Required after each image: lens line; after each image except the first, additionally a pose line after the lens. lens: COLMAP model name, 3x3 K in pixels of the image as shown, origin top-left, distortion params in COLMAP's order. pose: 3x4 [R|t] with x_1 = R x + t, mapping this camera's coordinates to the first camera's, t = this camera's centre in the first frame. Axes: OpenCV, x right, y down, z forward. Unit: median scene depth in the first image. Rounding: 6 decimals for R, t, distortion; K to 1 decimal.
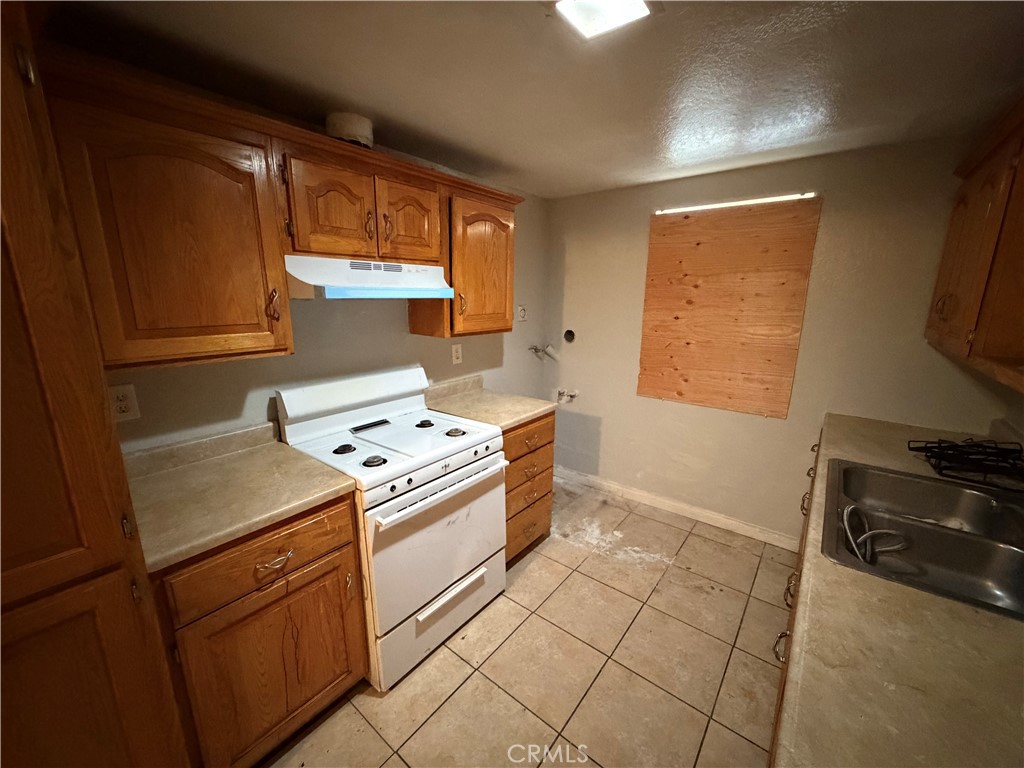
lens RADIAL K [[407.1, 0, 510.1], [0, 407.1, 387.6], [0, 0, 1]] dist [0.001449, -0.000054]
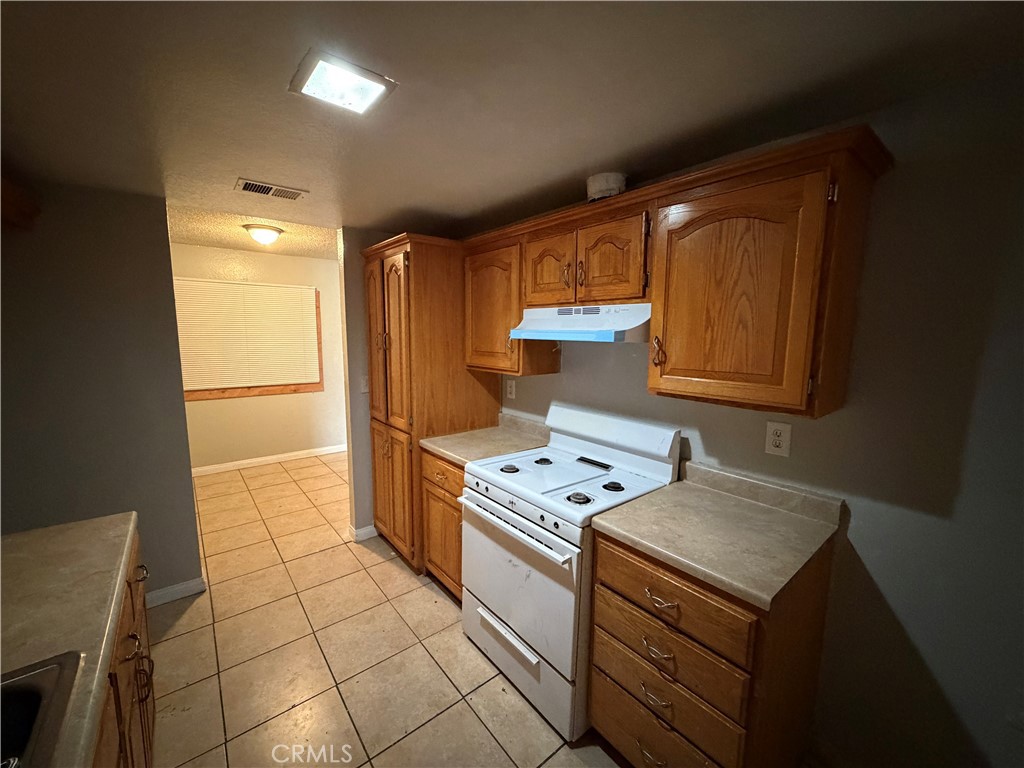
lens RADIAL K [[407.1, 0, 507.5], [0, 407.1, 388.7], [0, 0, 1]] dist [0.001449, -0.000054]
pose [[-0.217643, 0.128517, -0.967530, 0.727203], [-0.230070, 0.956604, 0.178820, -0.236514], [0.948525, 0.261519, -0.178631, 1.009654]]
